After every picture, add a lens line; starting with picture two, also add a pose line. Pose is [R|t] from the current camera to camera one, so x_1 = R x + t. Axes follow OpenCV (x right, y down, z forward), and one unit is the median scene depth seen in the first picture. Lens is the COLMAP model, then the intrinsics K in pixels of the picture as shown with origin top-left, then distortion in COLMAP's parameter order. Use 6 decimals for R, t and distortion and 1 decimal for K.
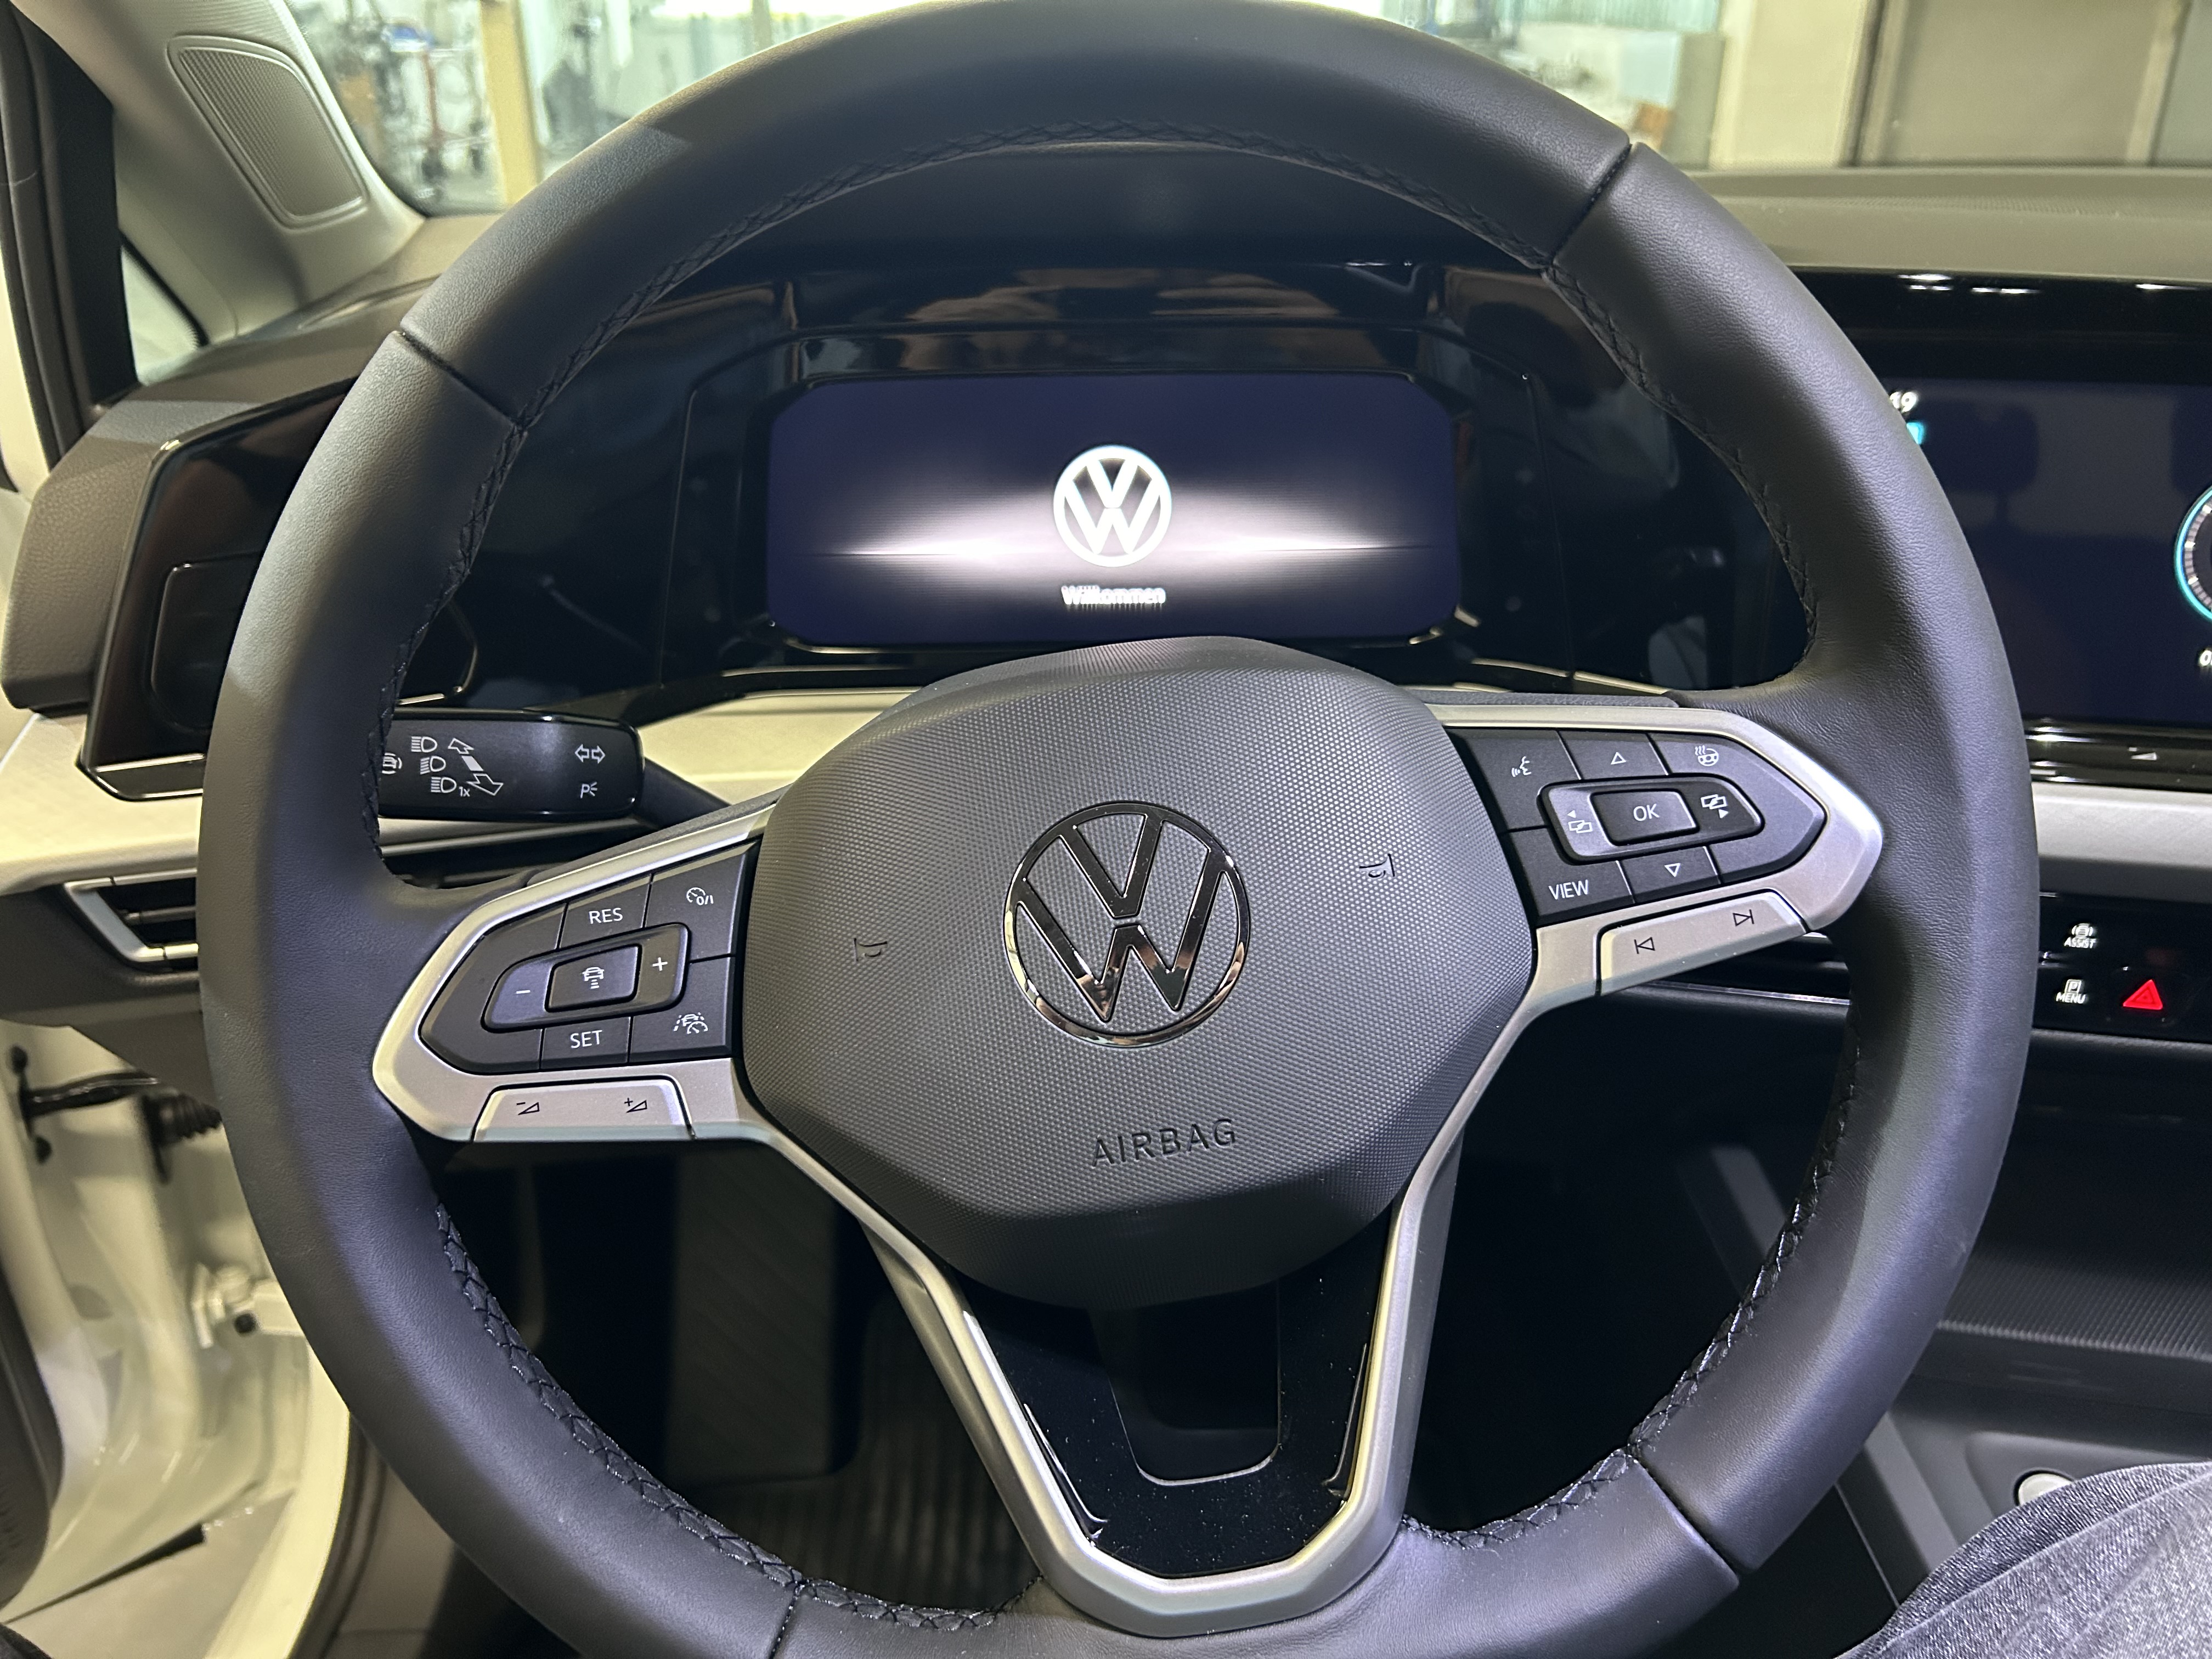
lens RADIAL K [[1789.3, 0, 1106.9], [0, 1789.3, 816.5], [0, 0, 1]] dist [0.050258, -0.063164]
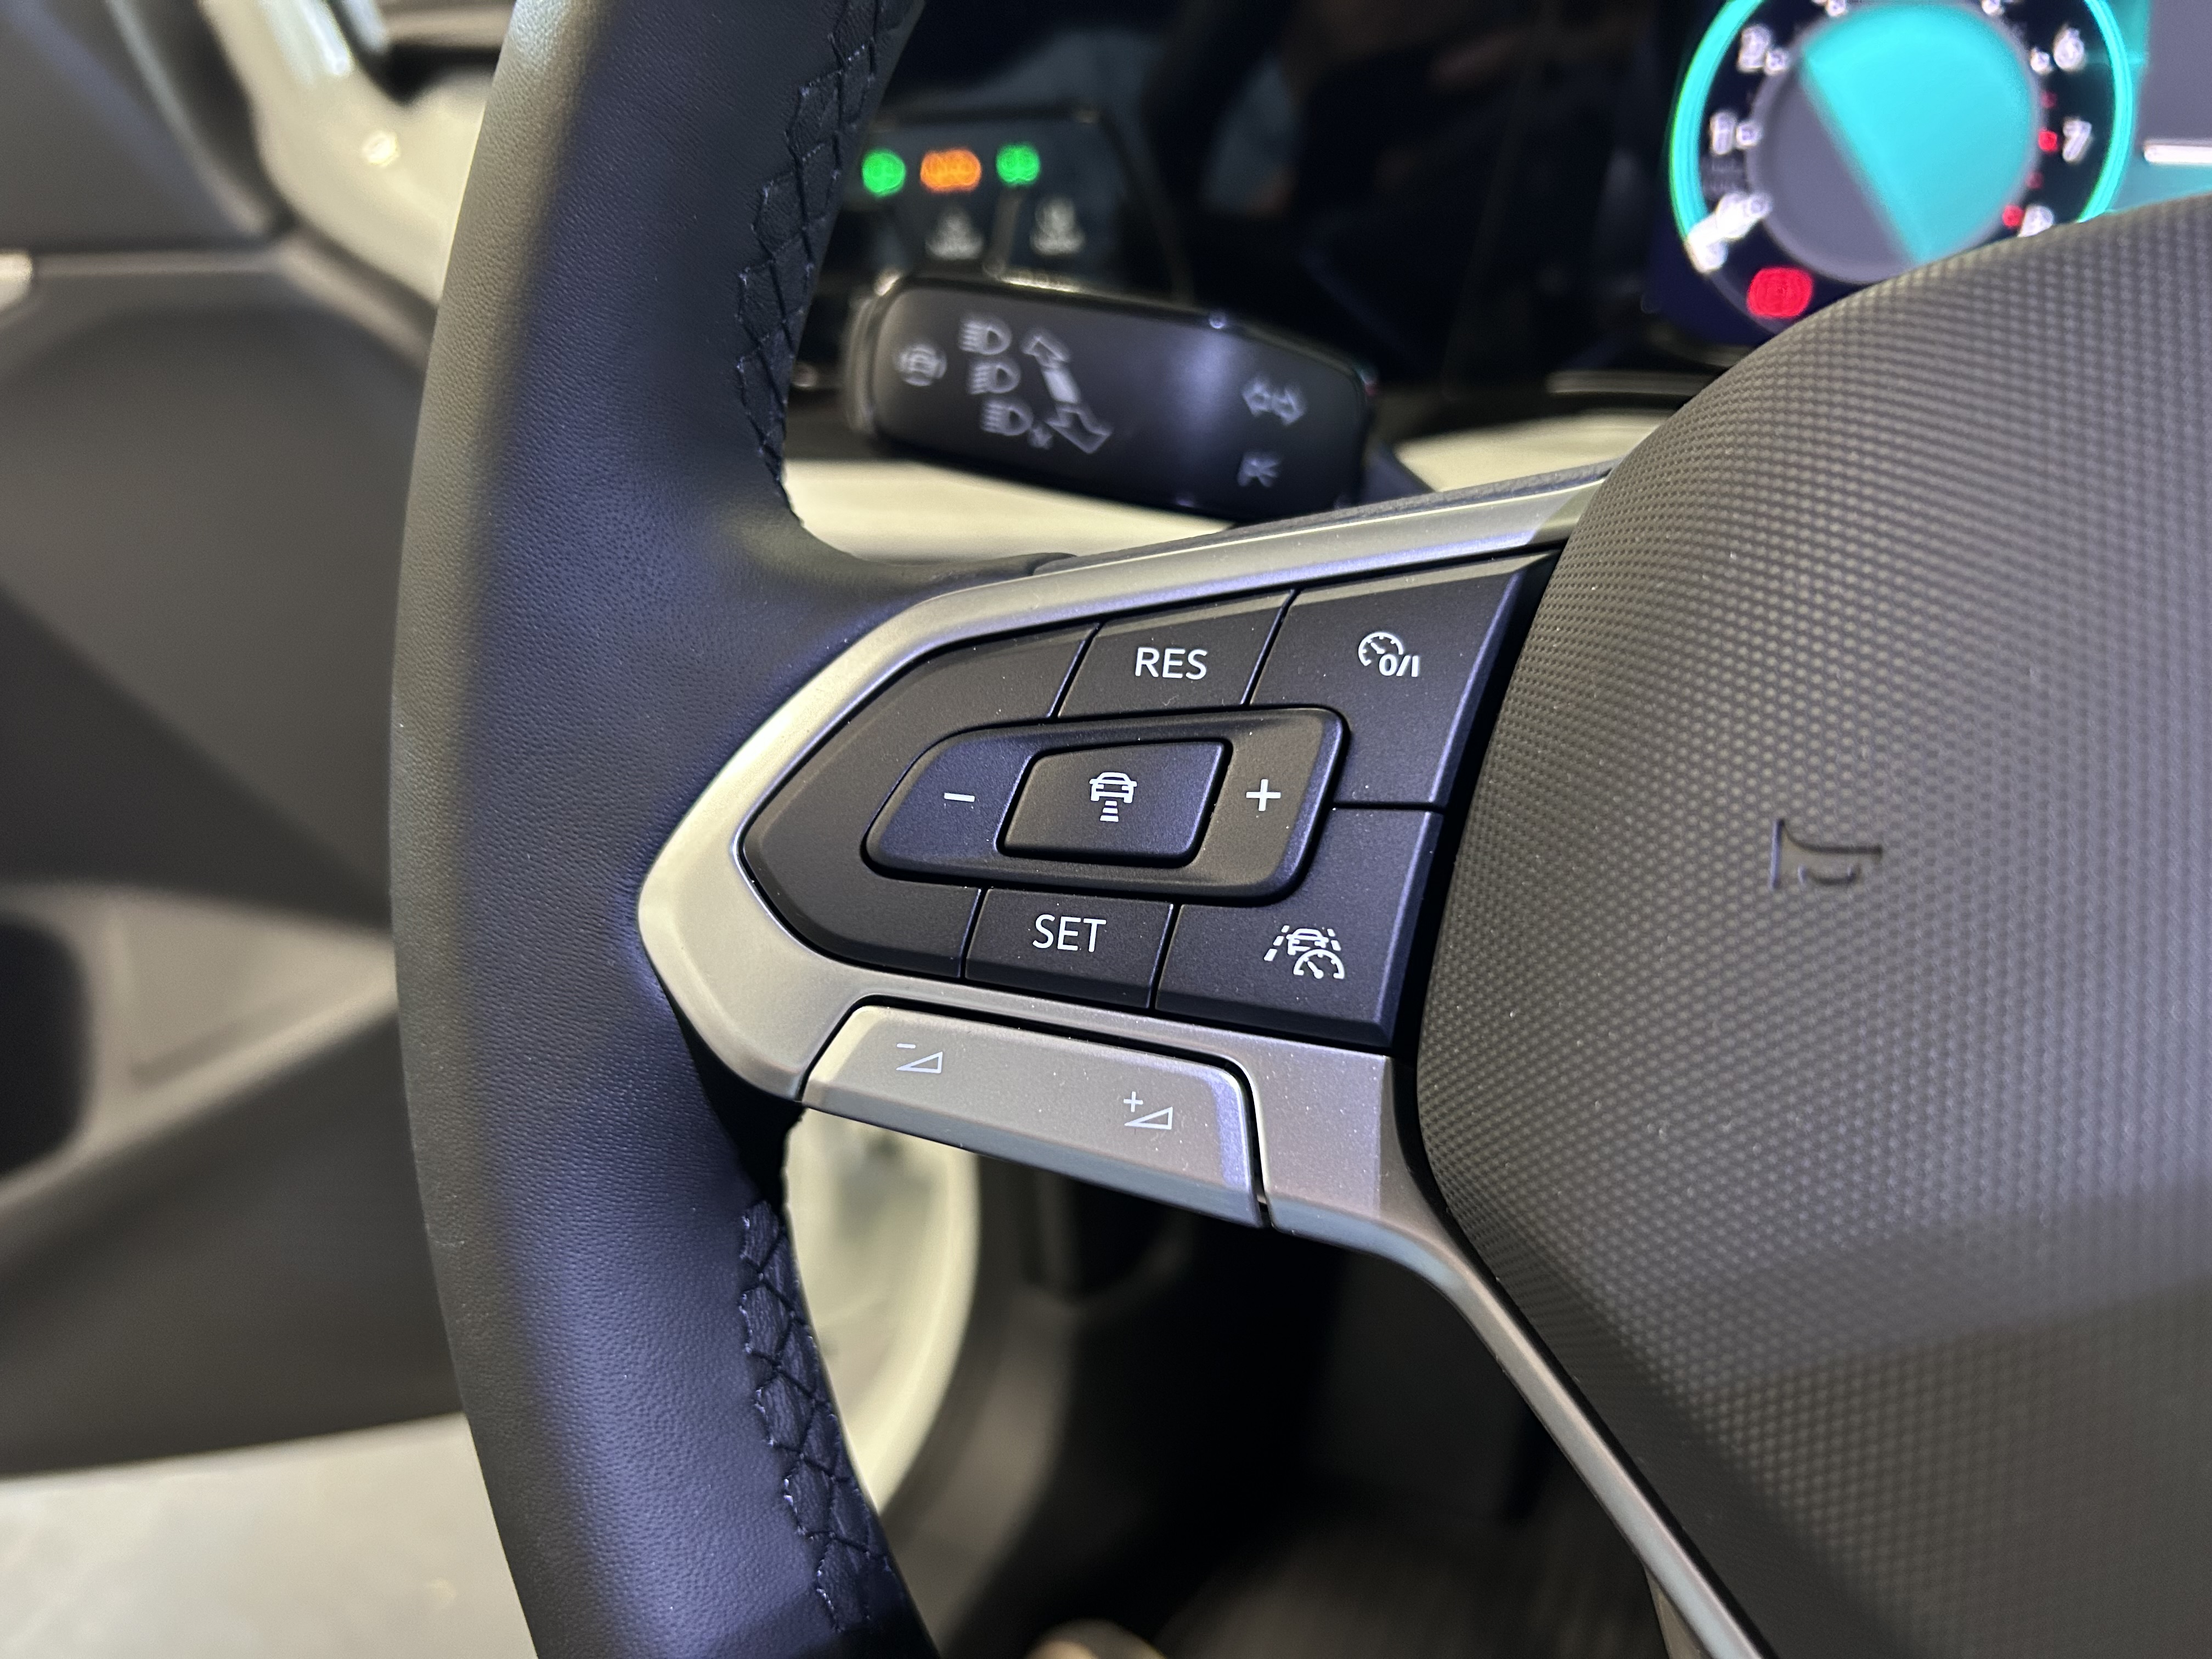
lens RADIAL K [[1789.3, 0, 1106.9], [0, 1789.3, 816.5], [0, 0, 1]] dist [0.050258, -0.063164]
pose [[0.889713, 0.189605, -0.415284, -0.108342], [-0.167931, 0.981819, 0.088486, 0.056438], [0.424511, -0.008988, 0.905378, 0.608309]]
